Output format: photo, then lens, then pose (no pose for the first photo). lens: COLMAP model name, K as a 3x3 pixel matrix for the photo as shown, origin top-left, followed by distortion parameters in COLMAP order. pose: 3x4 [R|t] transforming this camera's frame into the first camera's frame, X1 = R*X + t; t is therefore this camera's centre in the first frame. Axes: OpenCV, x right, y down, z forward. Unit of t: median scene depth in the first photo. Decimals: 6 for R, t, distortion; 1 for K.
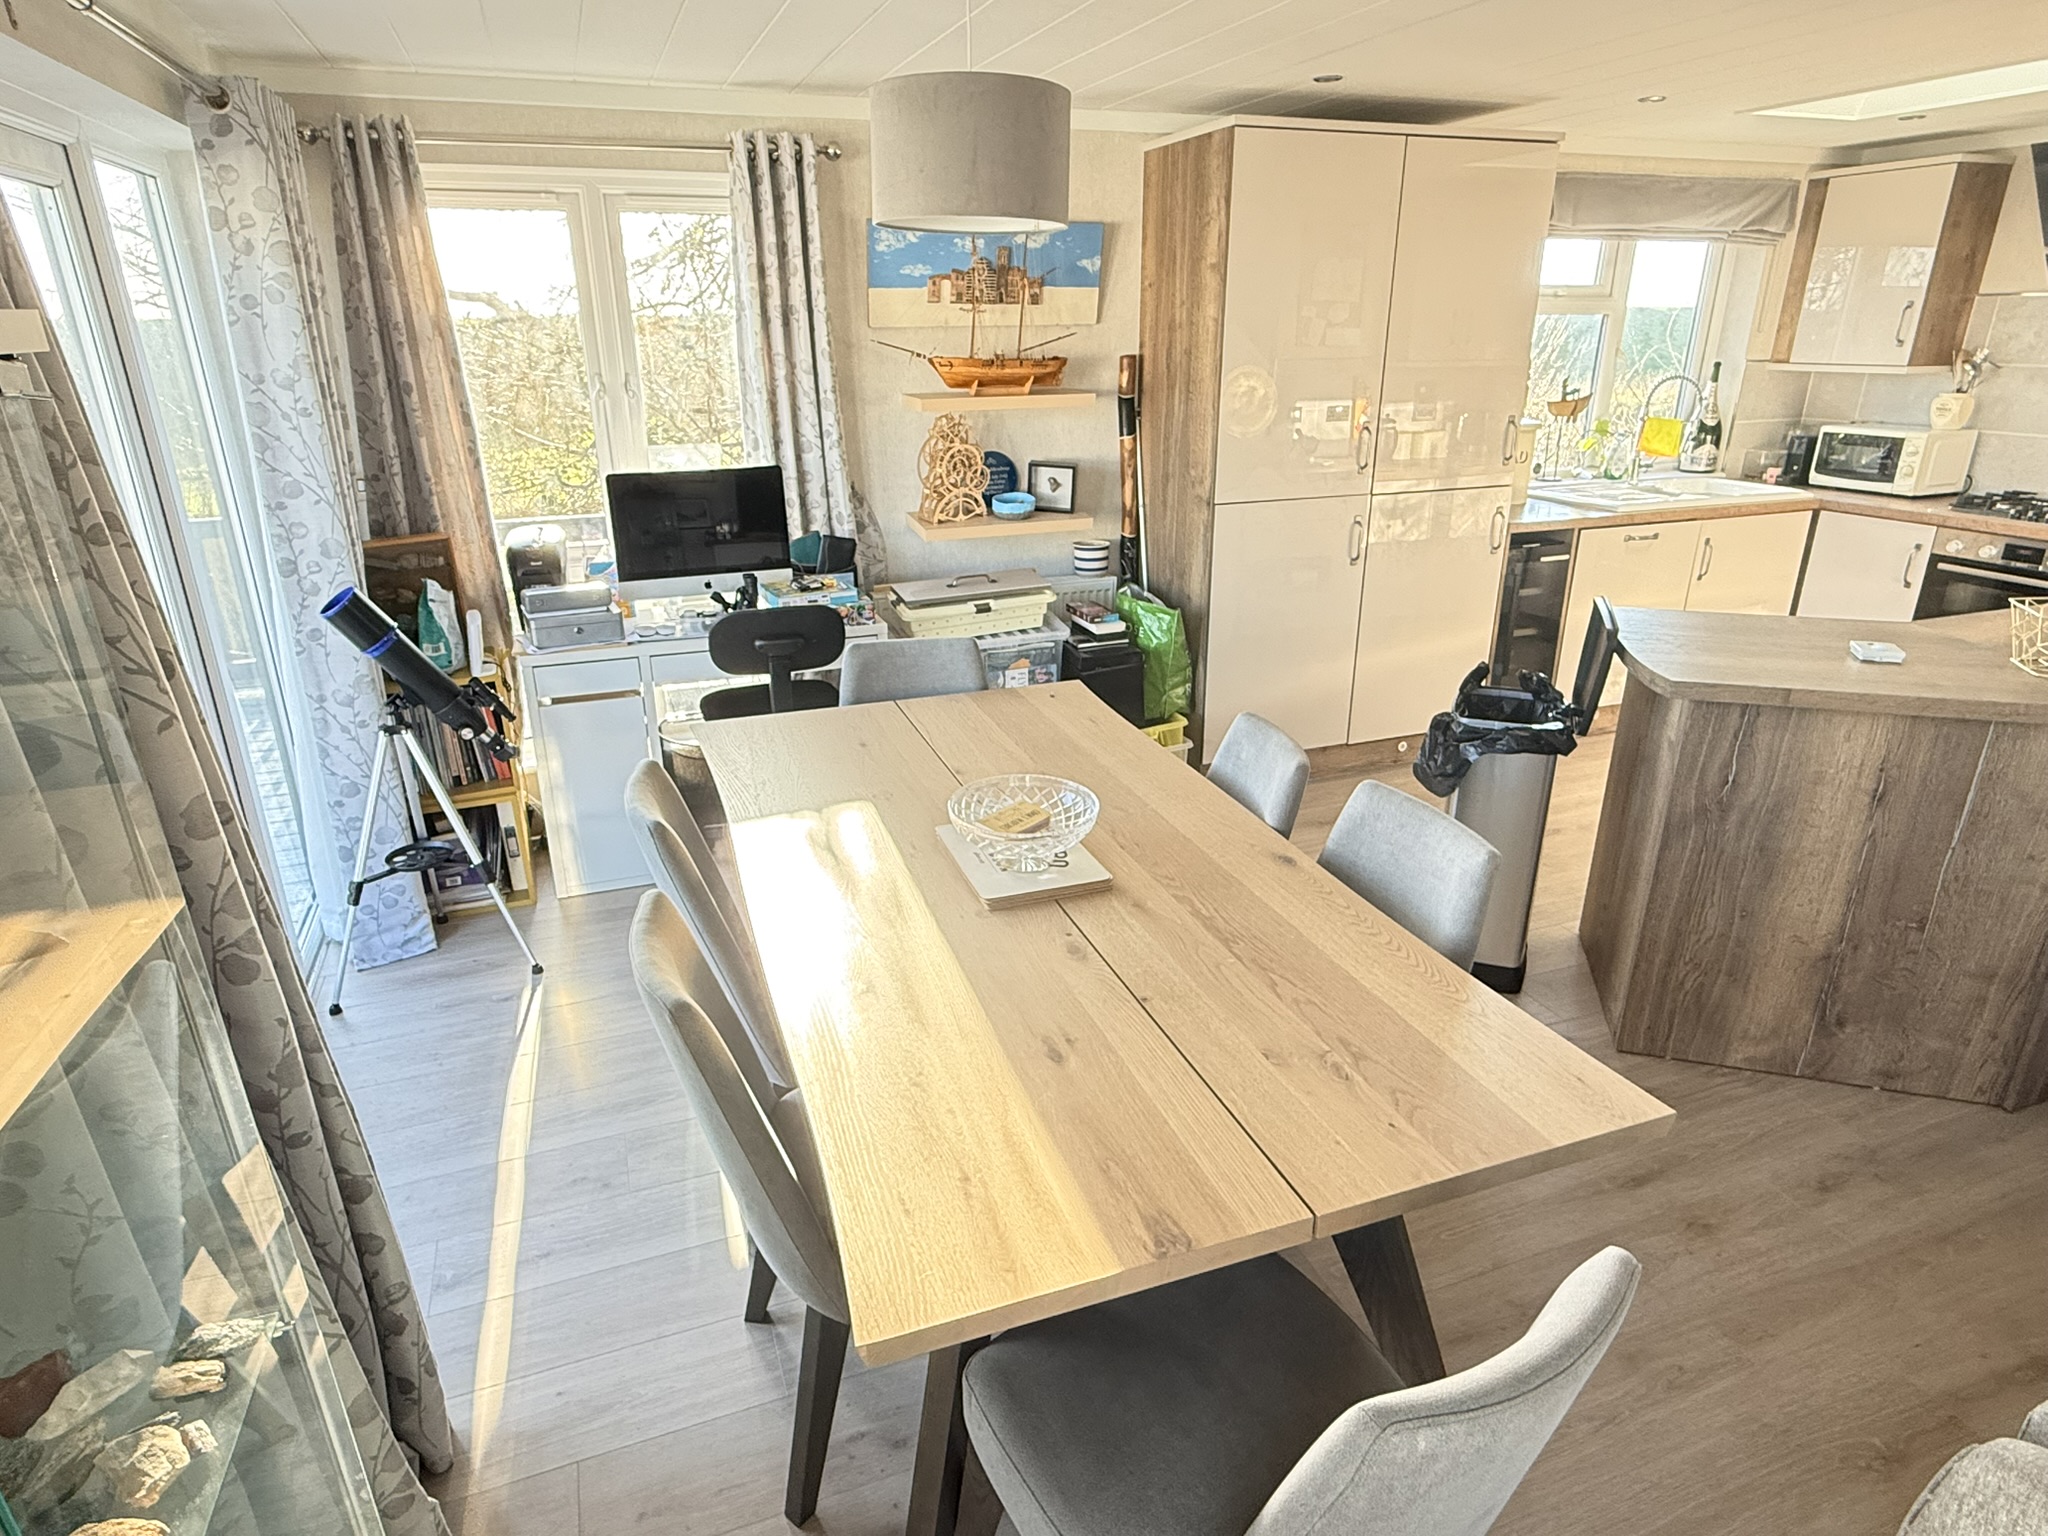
lens RADIAL K [[1154.7, 0, 1009.2], [0, 1154.7, 767.1], [0, 0, 1]] dist [-0.010696, 0.002639]
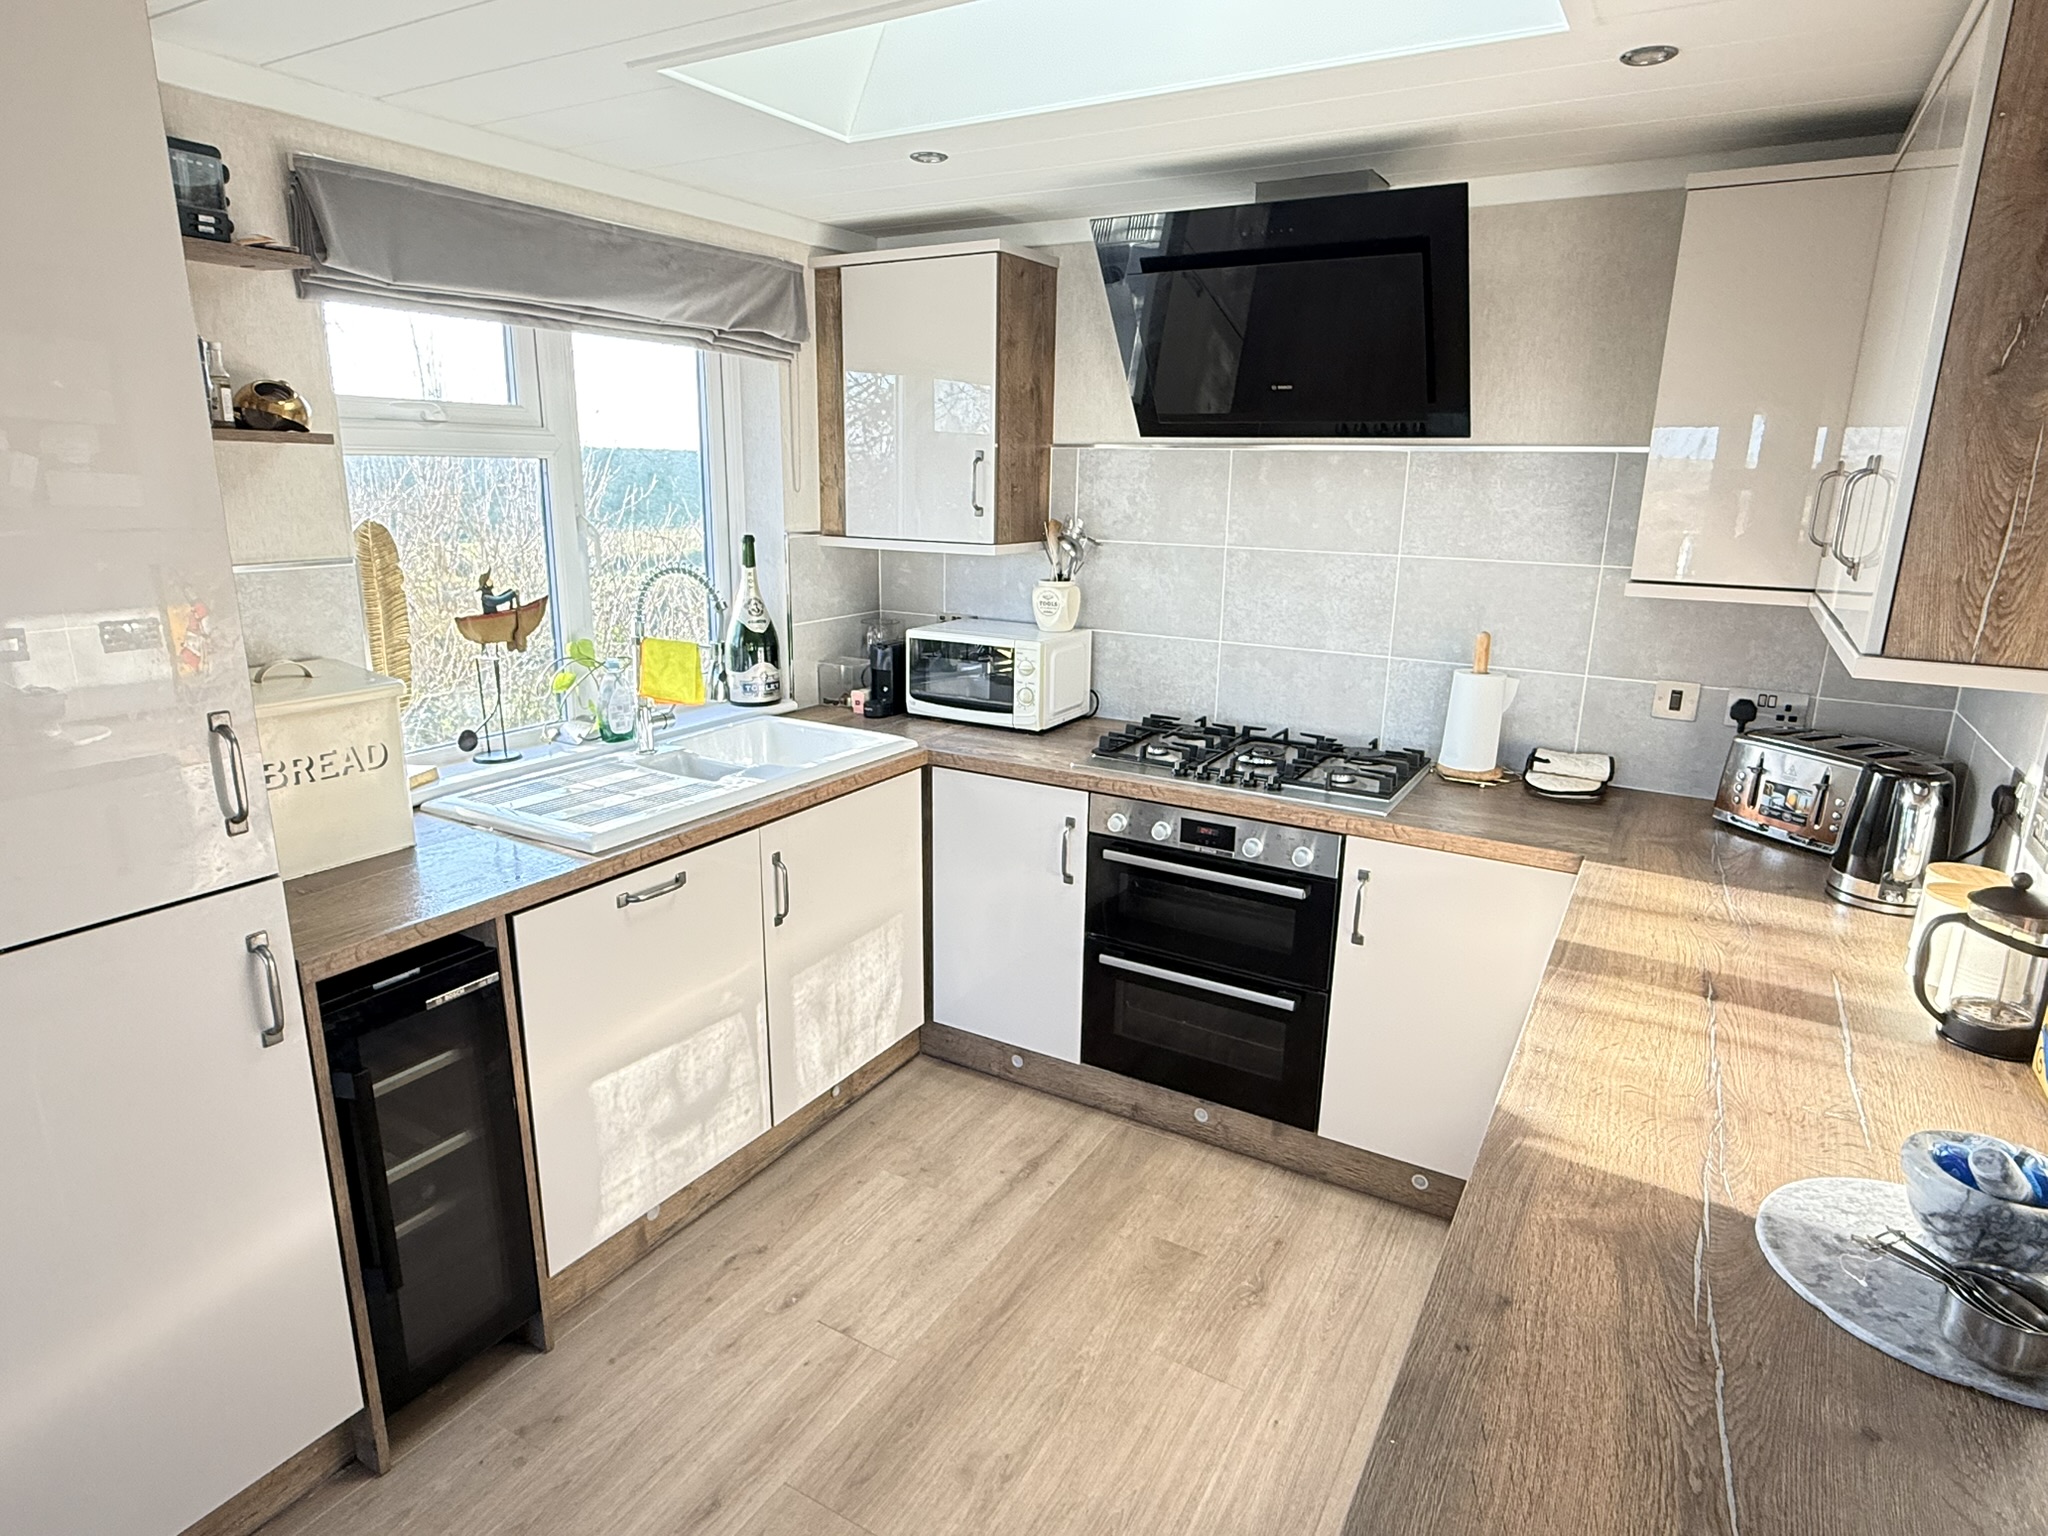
lens RADIAL K [[1154.7, 0, 1028.3], [0, 1154.7, 774.3], [0, 0, 1]] dist [-0.010696, 0.002639]
pose [[0.764369, -0.142315, 0.628877, 0.348150], [0.207543, 0.977735, -0.030998, -0.189897], [-0.610464, 0.154213, 0.776886, 0.476235]]
